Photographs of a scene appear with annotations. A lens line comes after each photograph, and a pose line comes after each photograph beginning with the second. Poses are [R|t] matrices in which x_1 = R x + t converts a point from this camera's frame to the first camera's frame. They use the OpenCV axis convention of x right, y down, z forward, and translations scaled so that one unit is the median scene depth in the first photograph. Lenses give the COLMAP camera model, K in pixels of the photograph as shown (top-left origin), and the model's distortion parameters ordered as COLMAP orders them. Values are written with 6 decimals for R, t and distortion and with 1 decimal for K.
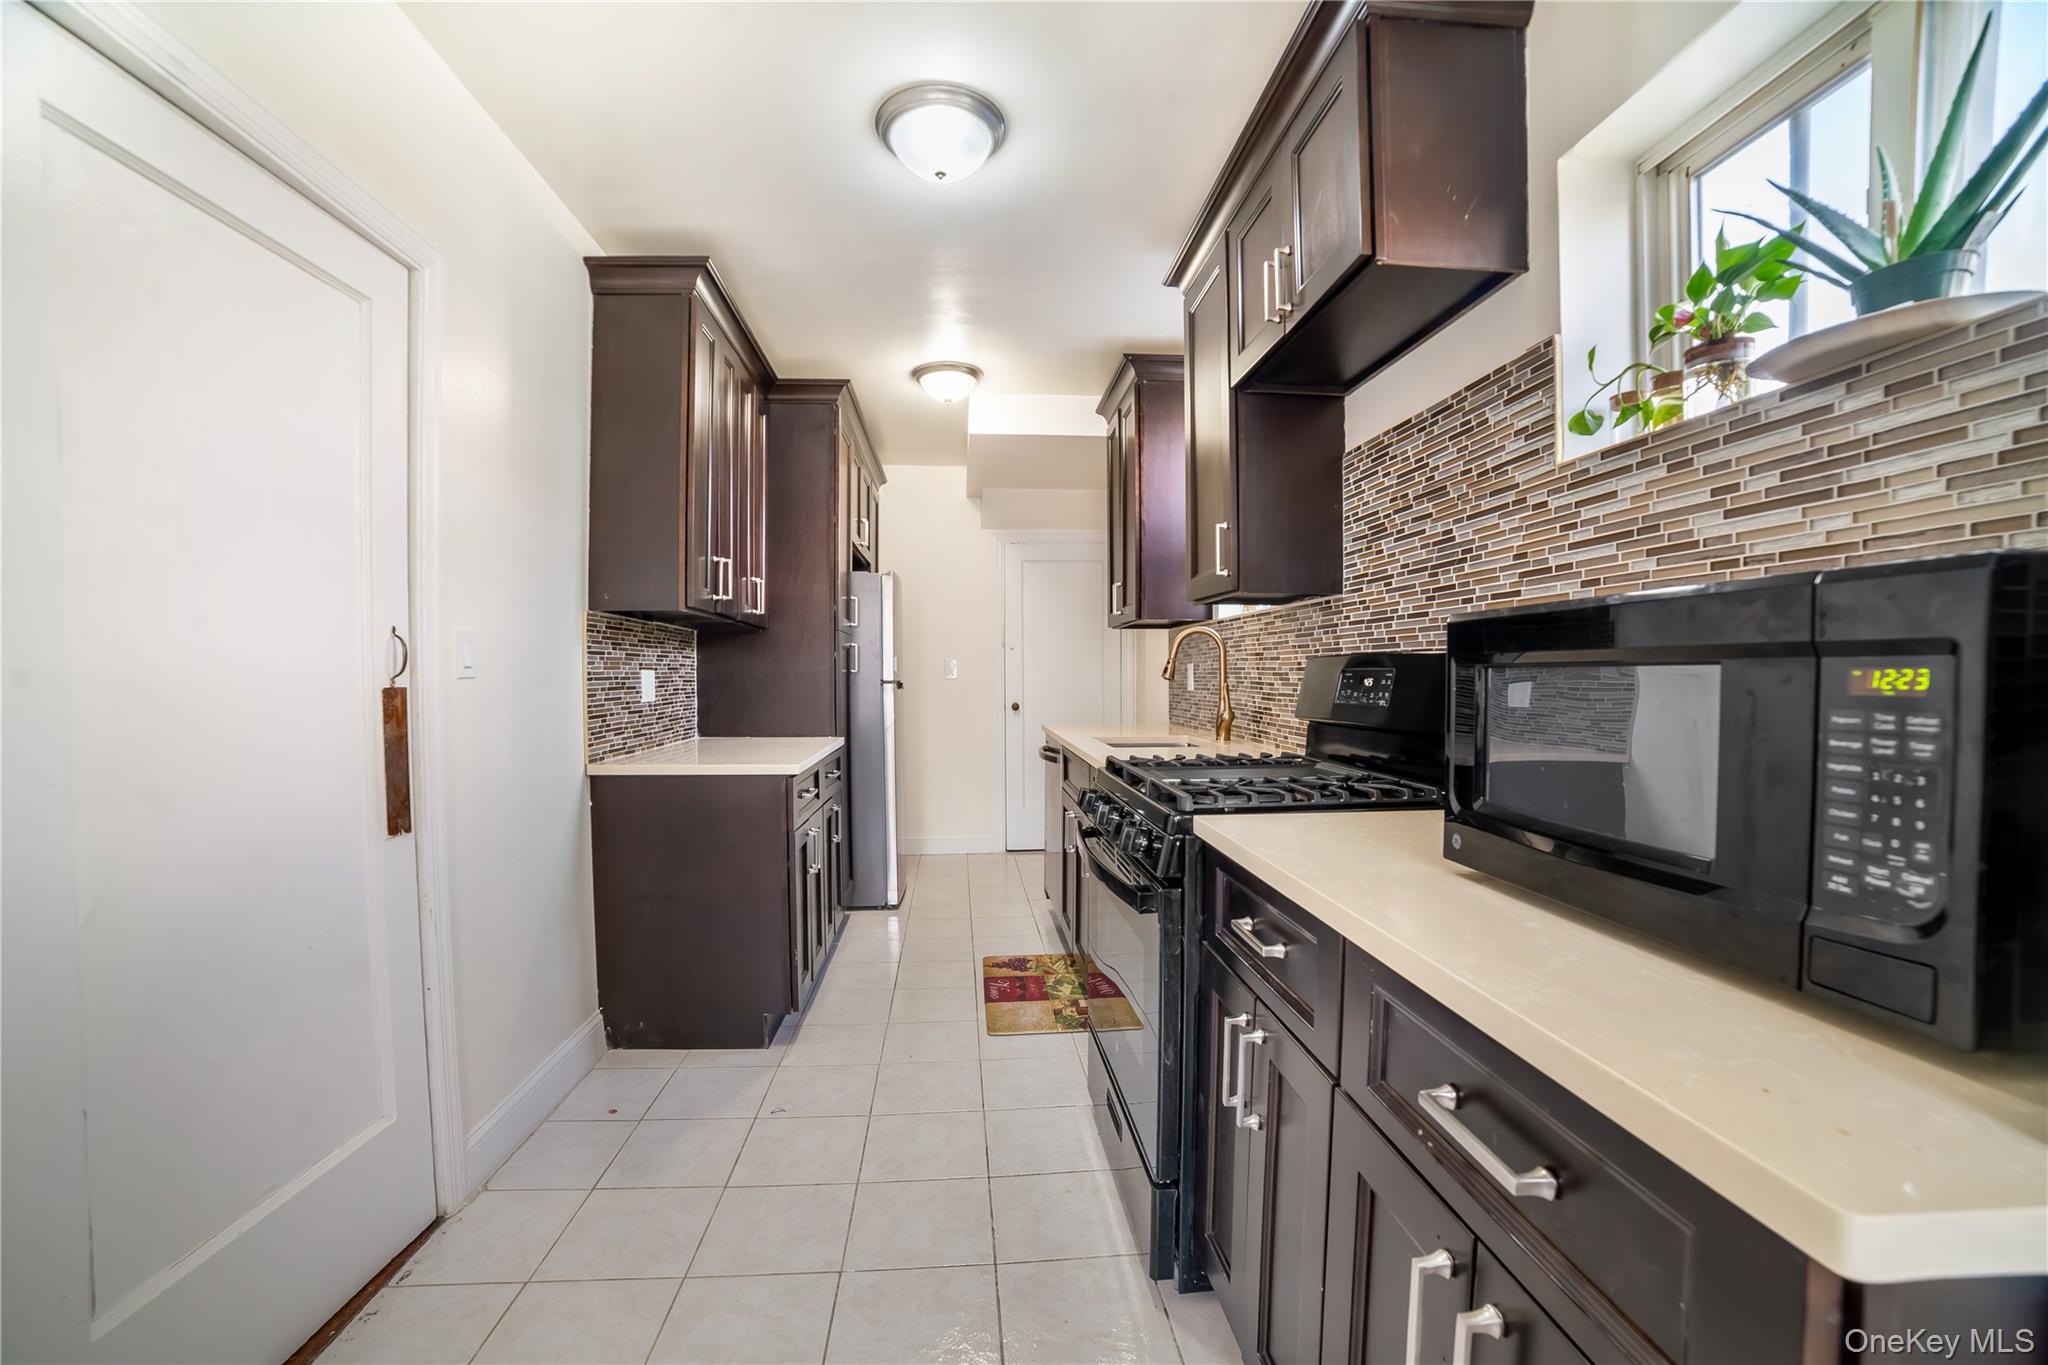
lens RADIAL K [[832.5, 0, 1007.7], [0, 832.5, 674.5], [0, 0, 1]] dist [-0.087409, 0.027426]
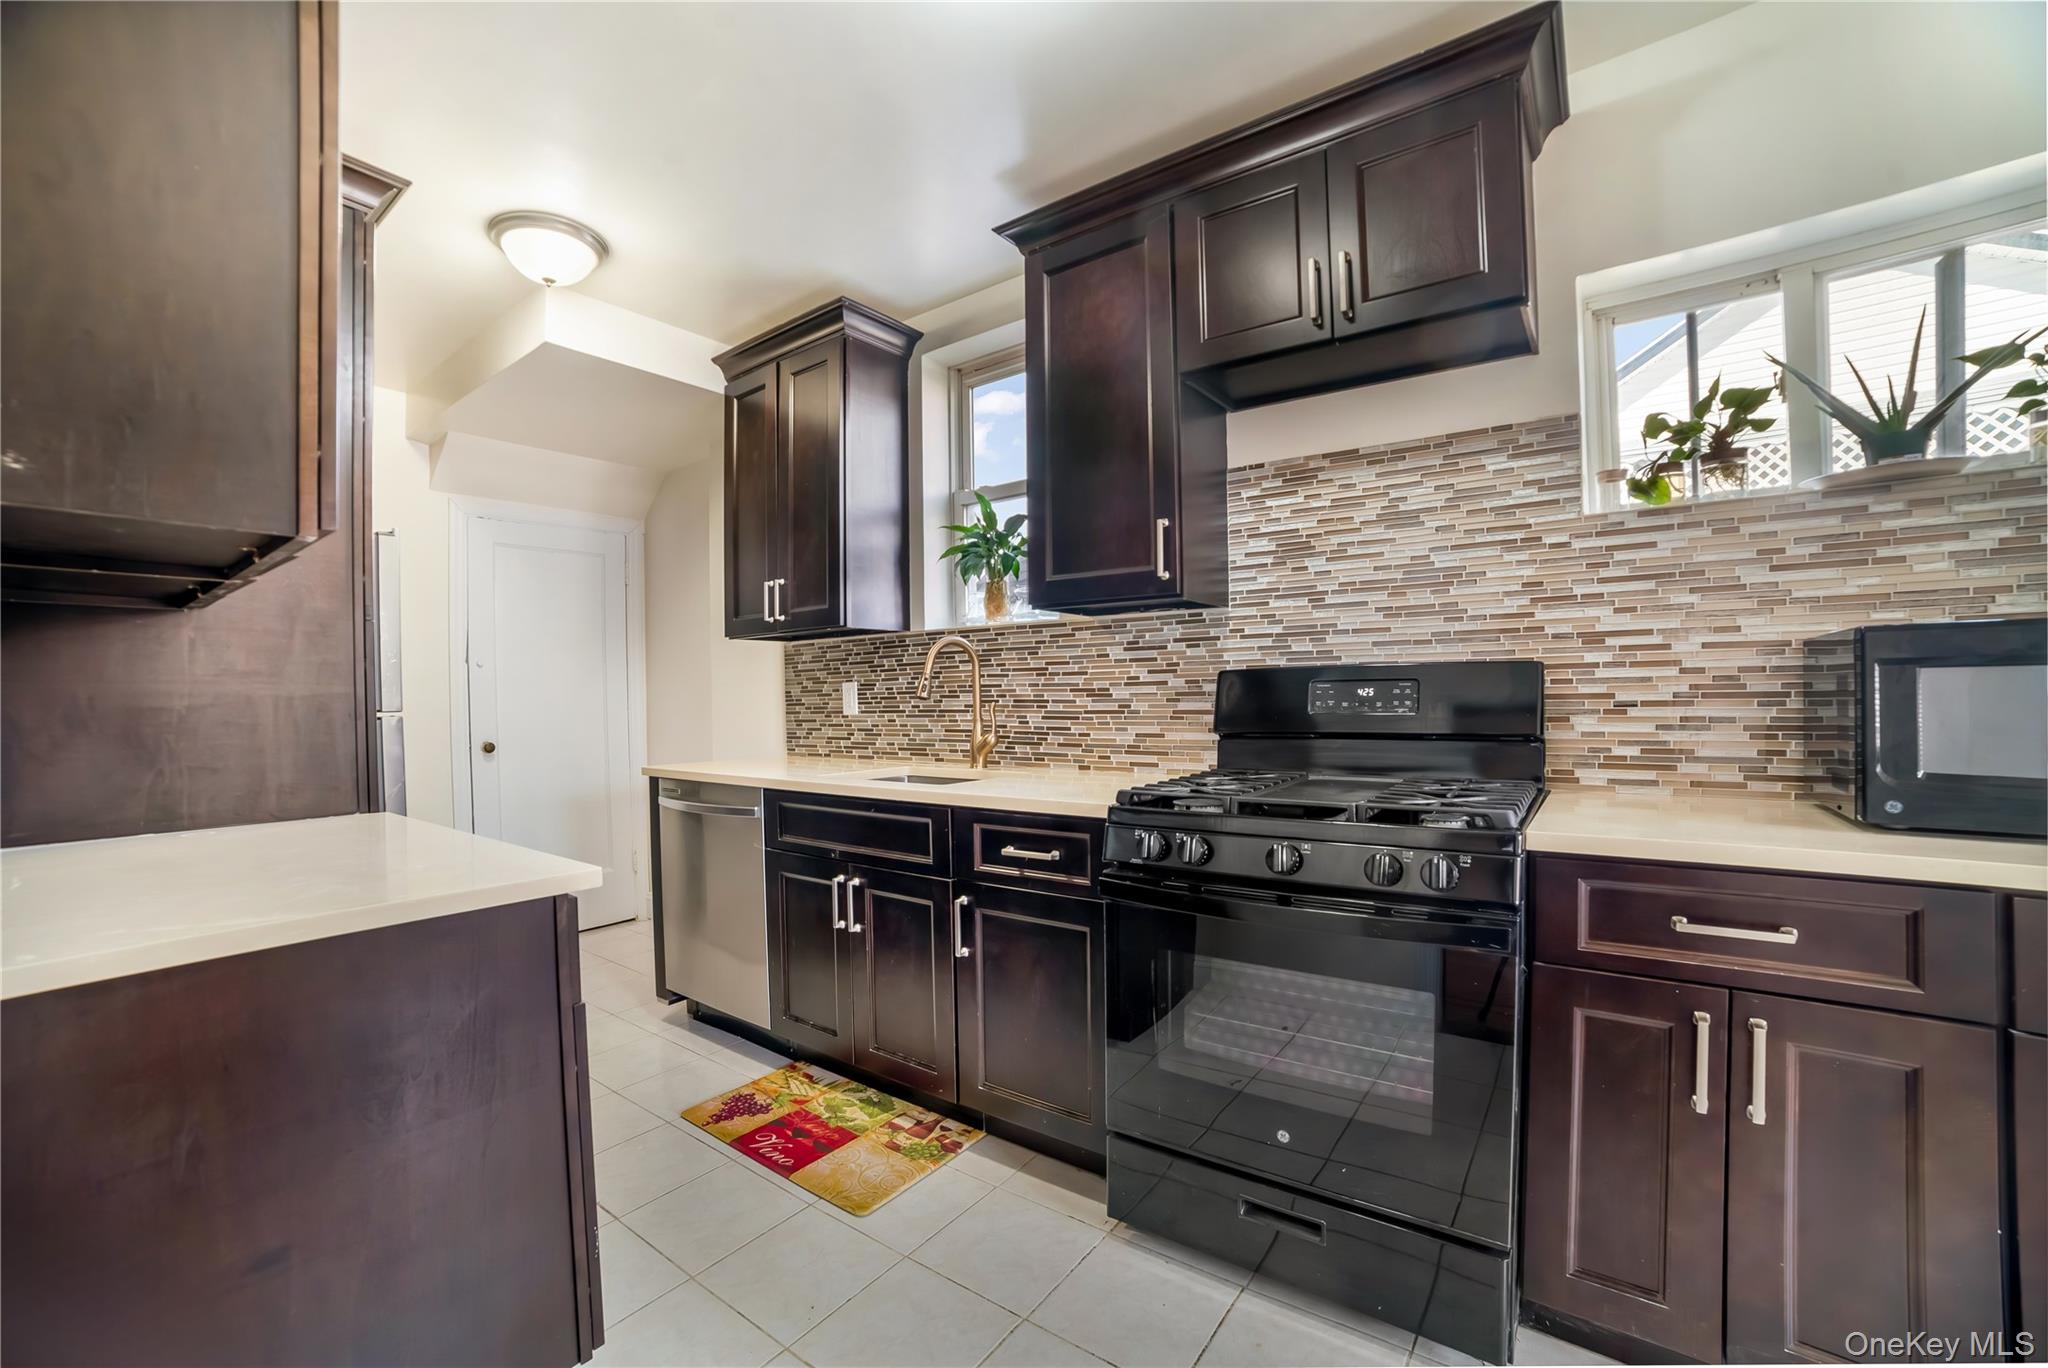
lens RADIAL K [[820.9, 0, 1028.3], [0, 820.9, 705.6], [0, 0, 1]] dist [-0.084539, 0.026451]
pose [[0.631005, 0.009058, 0.775726, -0.811503], [-0.000576, 0.999937, -0.011208, 0.052126], [-0.775779, 0.006626, 0.630970, 0.879037]]
